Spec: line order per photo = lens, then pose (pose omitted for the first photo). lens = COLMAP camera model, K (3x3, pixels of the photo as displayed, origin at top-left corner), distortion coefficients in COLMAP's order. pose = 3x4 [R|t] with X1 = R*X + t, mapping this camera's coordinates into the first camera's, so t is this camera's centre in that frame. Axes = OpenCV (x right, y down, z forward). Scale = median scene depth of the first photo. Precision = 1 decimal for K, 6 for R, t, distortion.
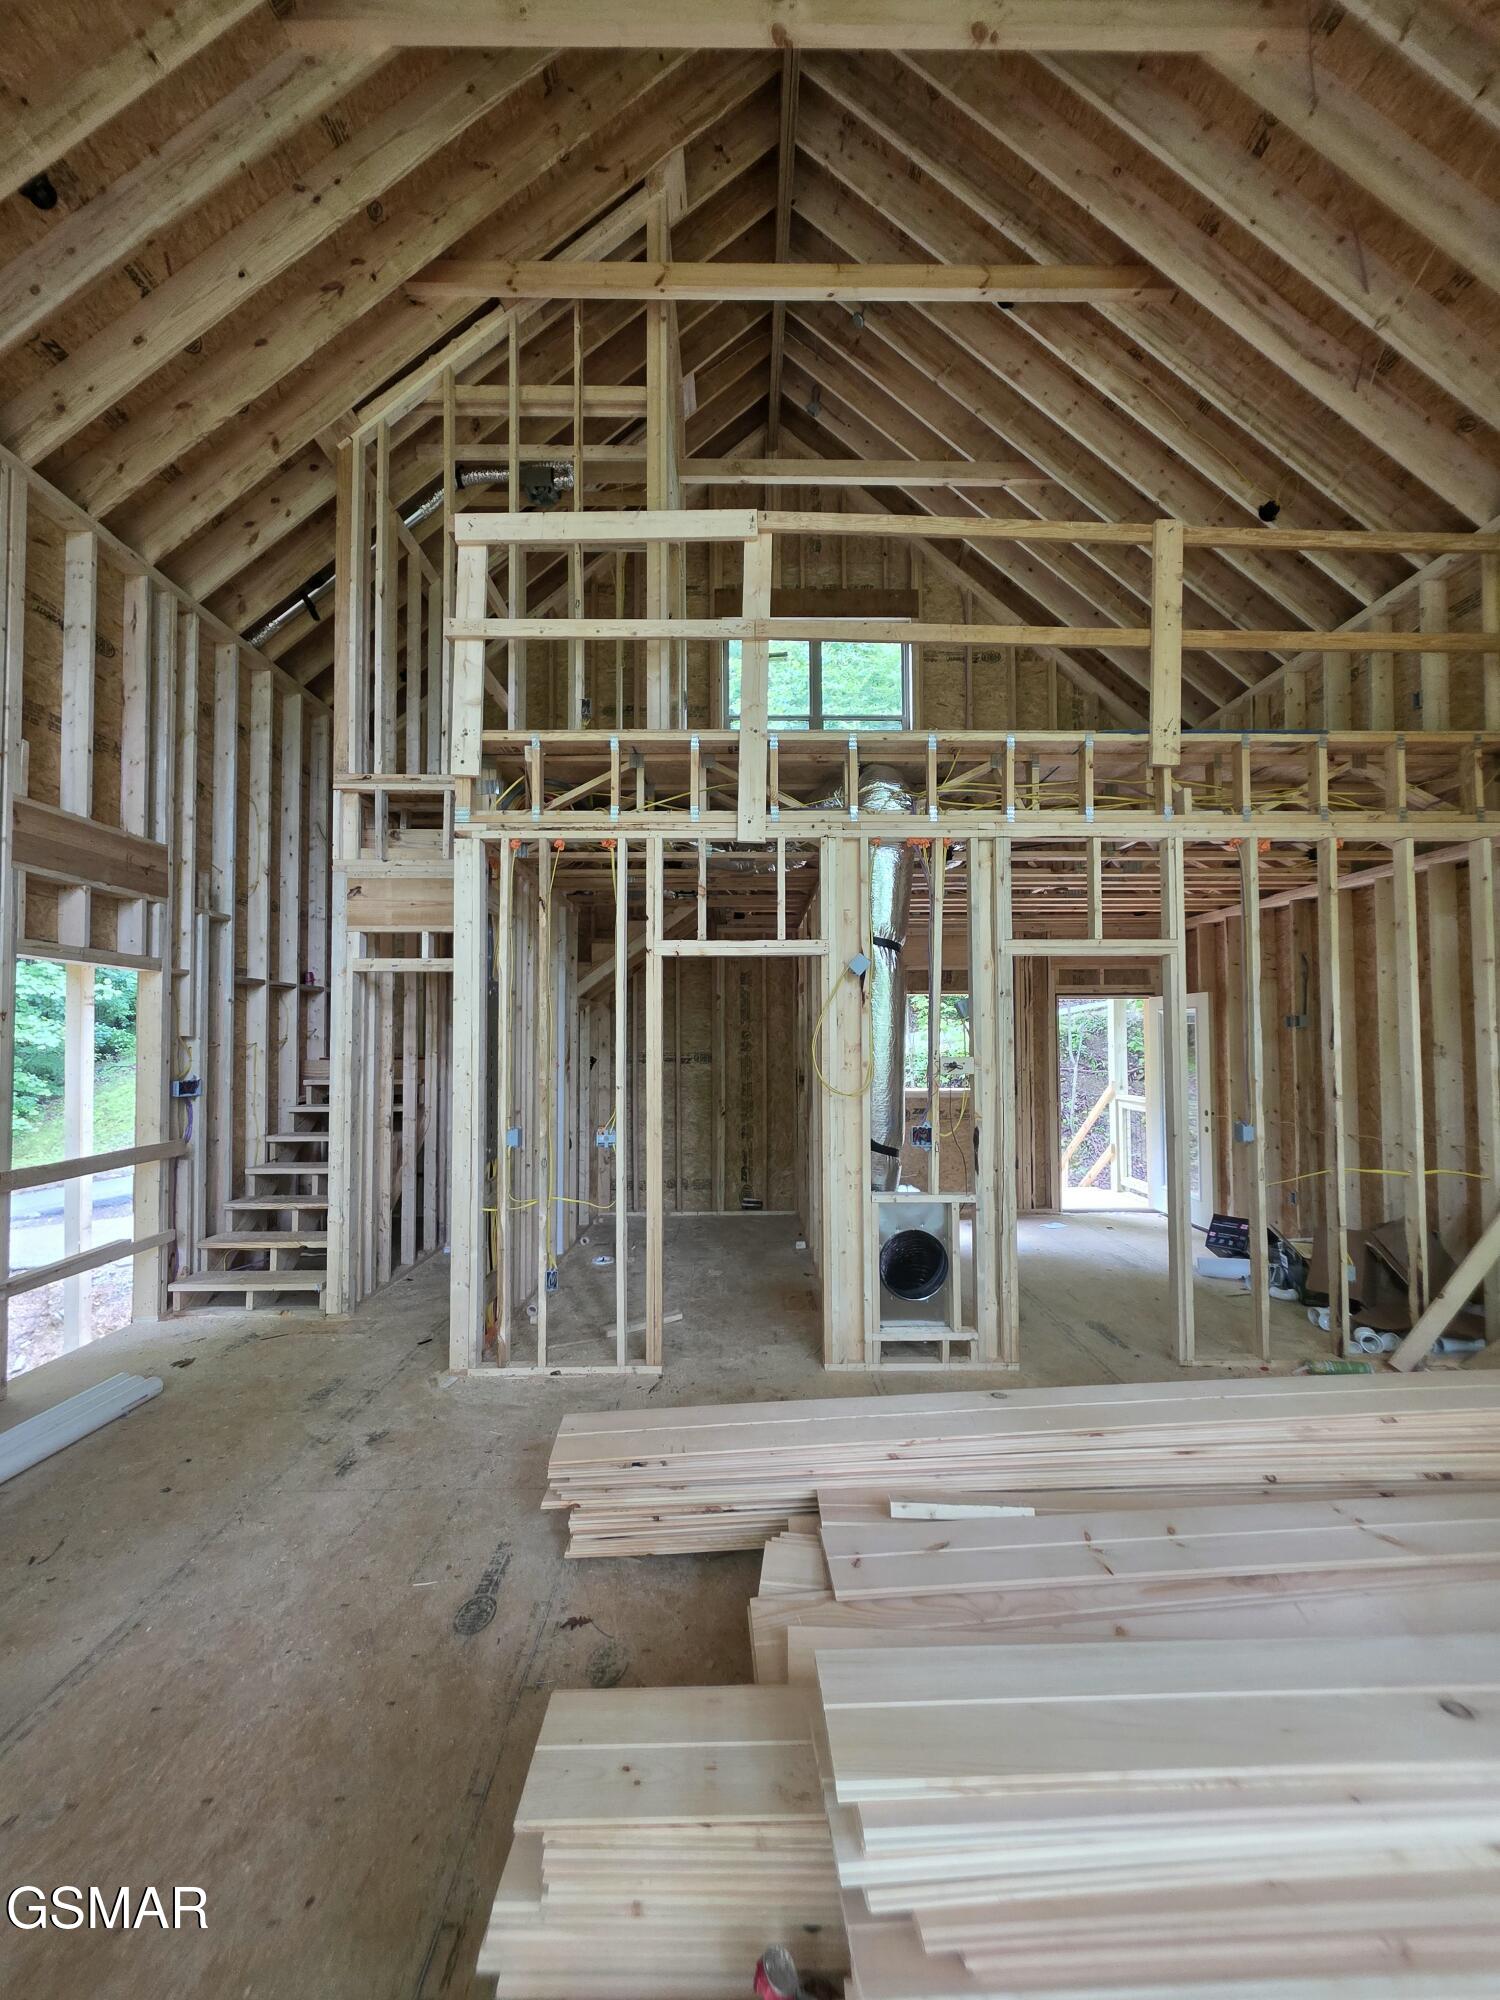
lens RADIAL K [[789.5, 0, 754.1], [0, 789.5, 1005.4], [0, 0, 1]] dist [-0.002598, 0.000340]
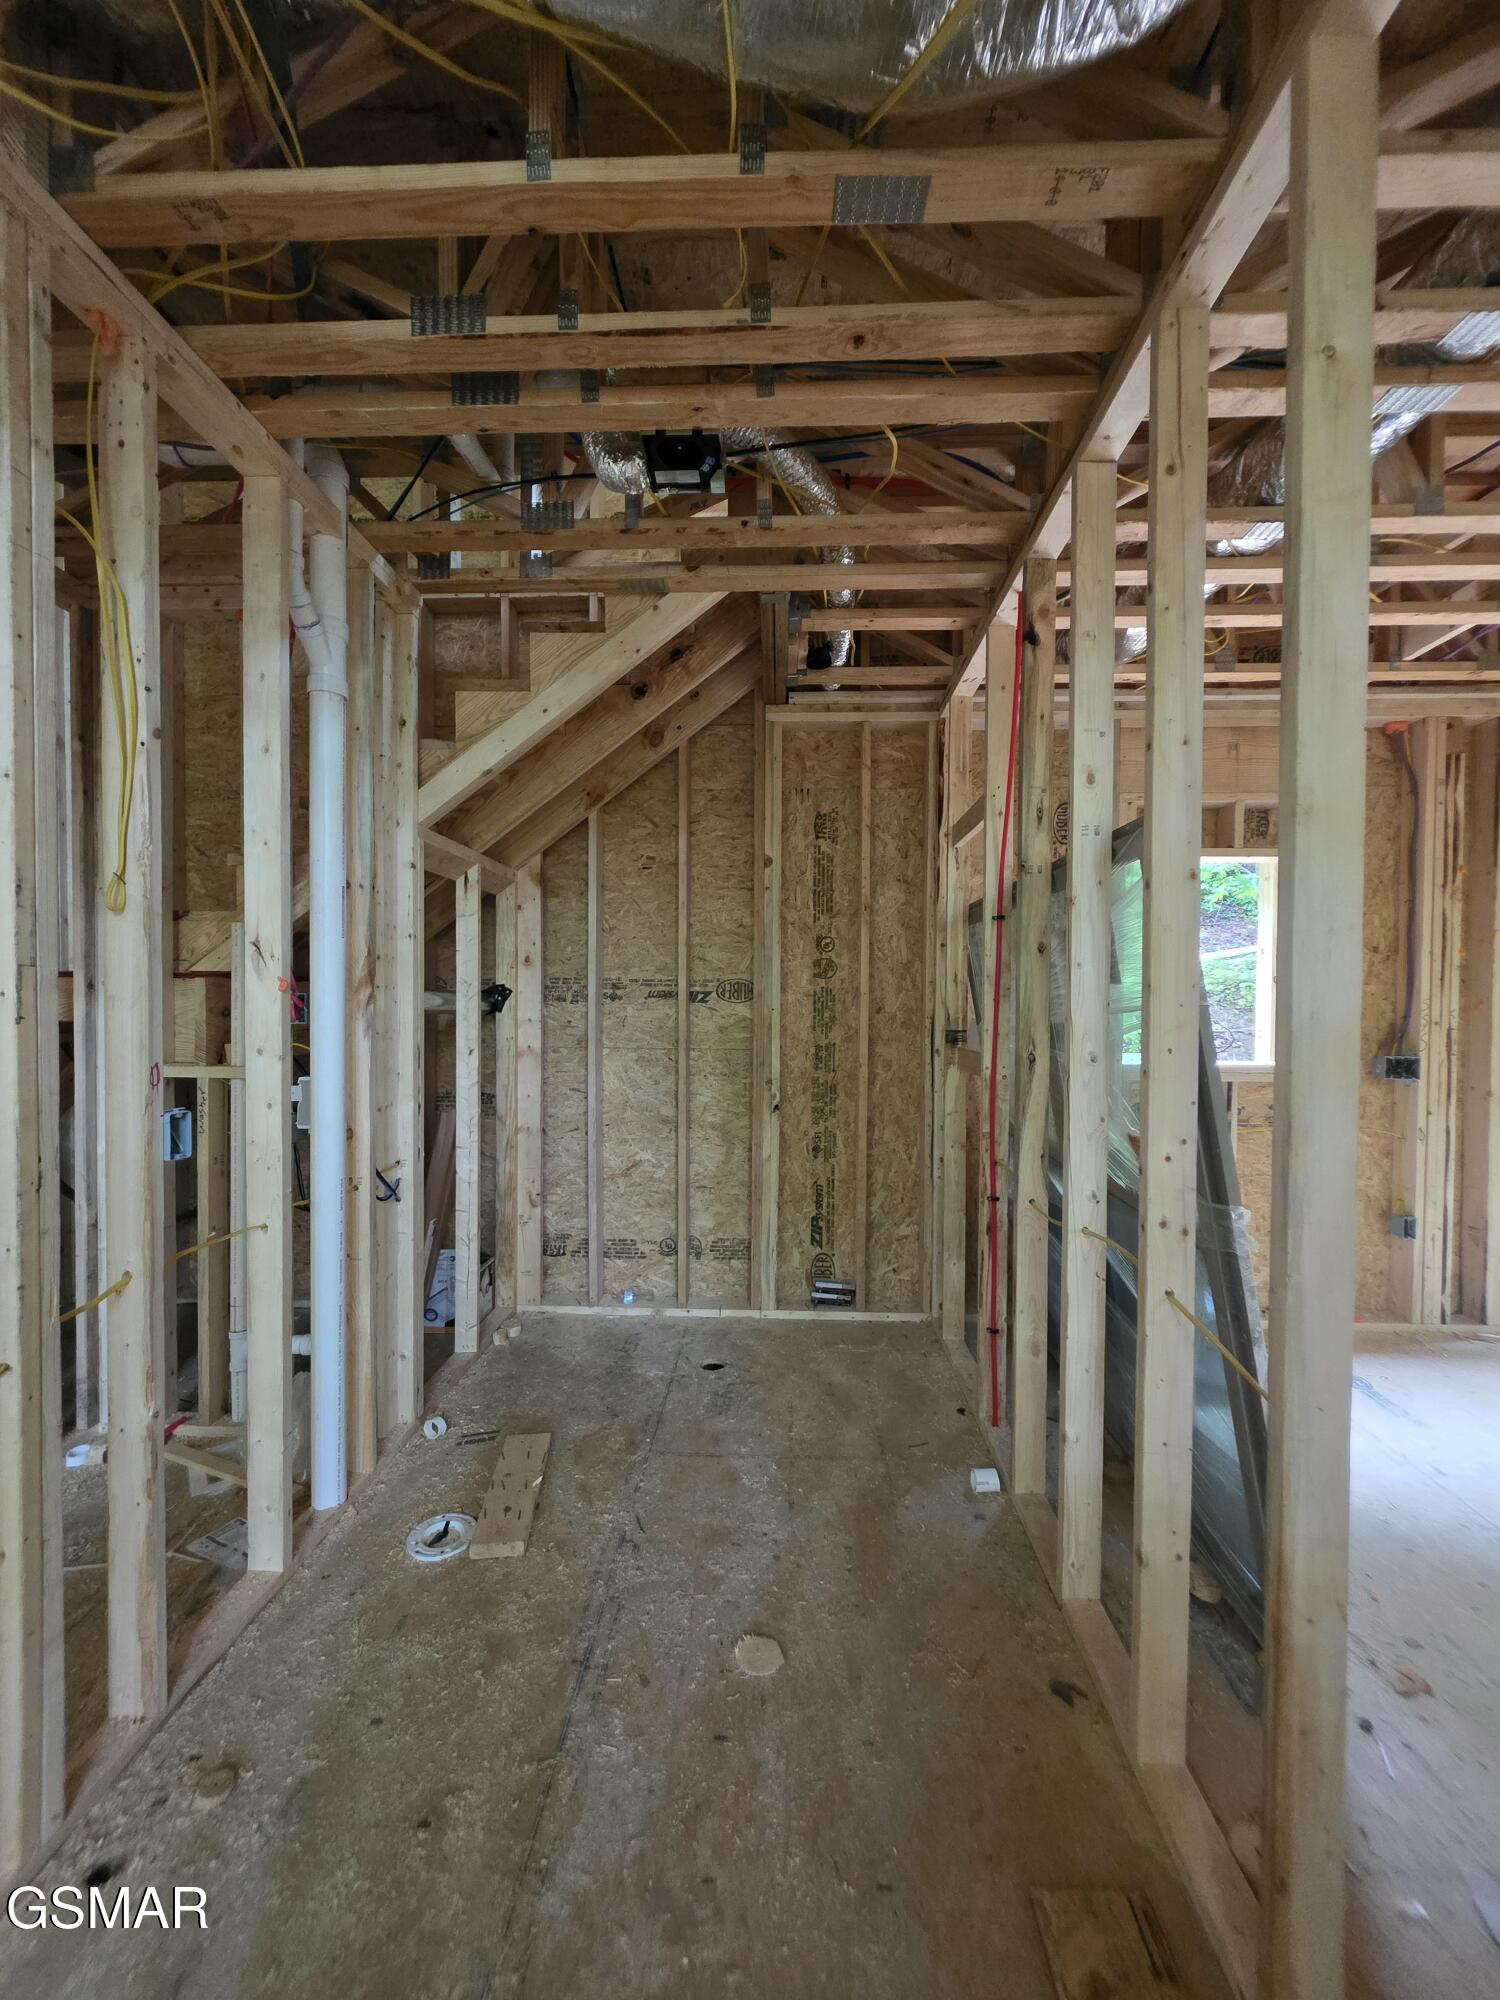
lens RADIAL K [[789.5, 0, 750.0], [0, 789.5, 1004.0], [0, 0, 1]] dist [-0.002598, 0.000340]
pose [[0.998065, 0.011578, -0.061087, -0.025705], [-0.008956, 0.999034, 0.043024, 0.053789], [0.061527, -0.042394, 0.997205, 0.520540]]
